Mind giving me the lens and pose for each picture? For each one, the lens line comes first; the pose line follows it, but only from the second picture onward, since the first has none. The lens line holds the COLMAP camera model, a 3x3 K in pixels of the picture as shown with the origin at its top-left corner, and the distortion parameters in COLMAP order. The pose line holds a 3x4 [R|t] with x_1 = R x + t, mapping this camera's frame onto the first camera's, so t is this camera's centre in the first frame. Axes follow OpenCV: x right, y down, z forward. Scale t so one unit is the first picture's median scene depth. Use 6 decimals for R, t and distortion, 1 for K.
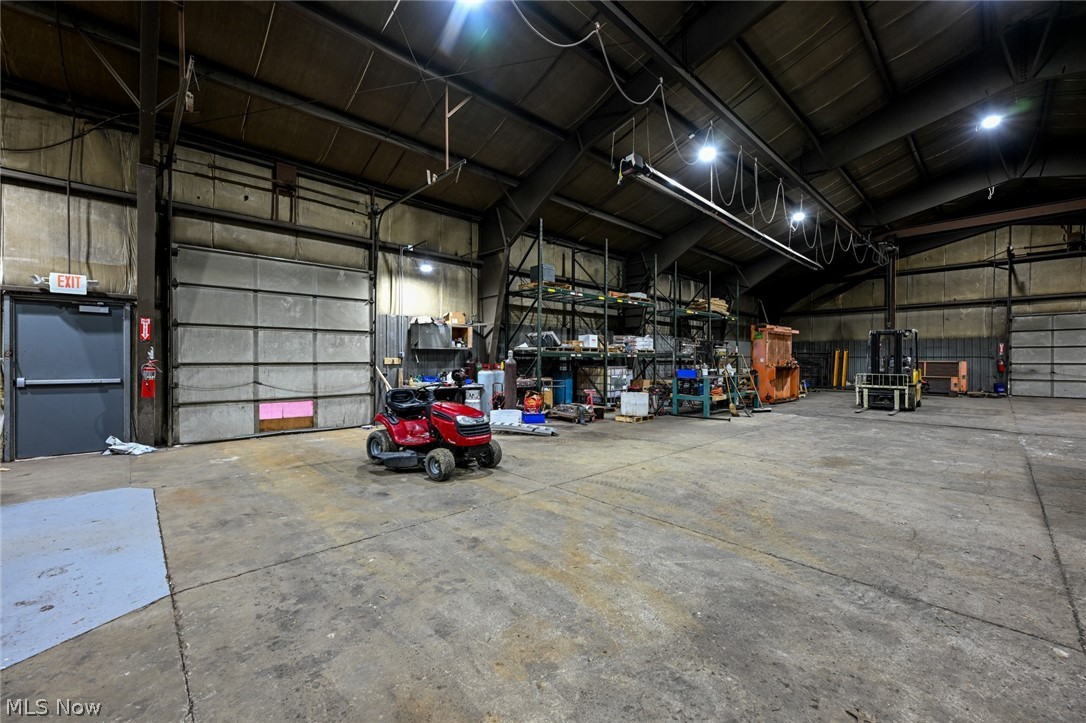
lens RADIAL K [[428.7, 0, 540.4], [0, 428.7, 362.3], [0, 0, 1]] dist [0.000340, 0.000006]
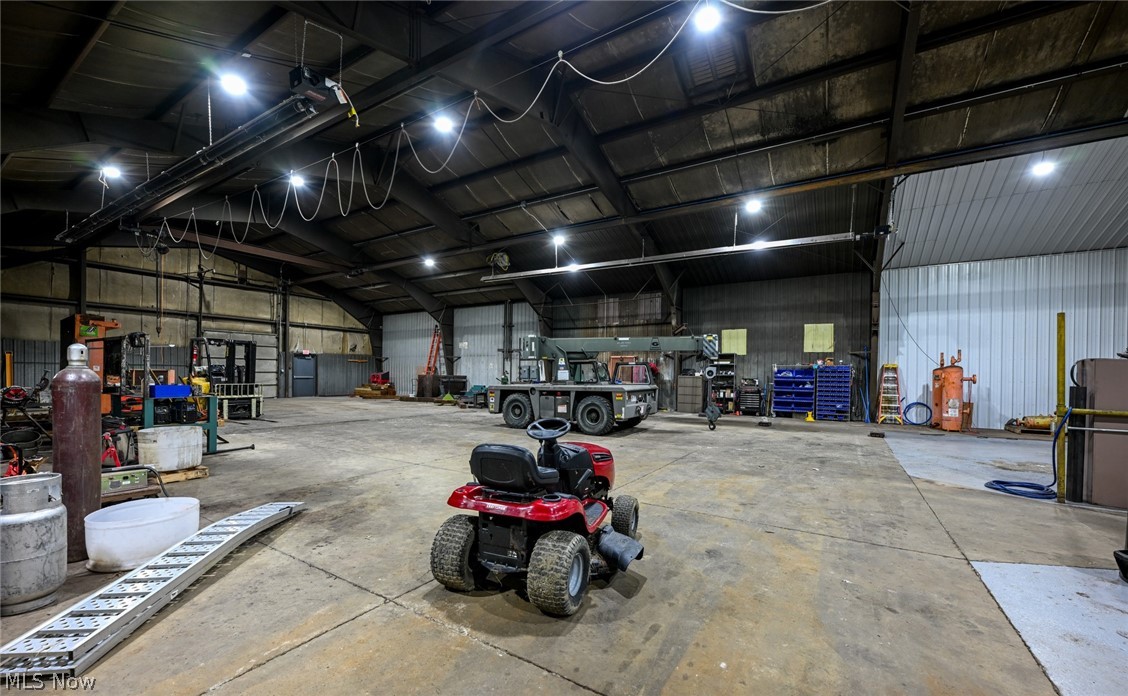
lens RADIAL K [[446.1, 0, 561.2], [0, 446.1, 374.8], [0, 0, 1]] dist [0.000143, -0.000072]
pose [[-0.243869, -0.008060, 0.969775, -0.704300], [-0.007425, 0.999952, 0.006443, -0.010126], [-0.969780, -0.005629, -0.243917, 0.955311]]
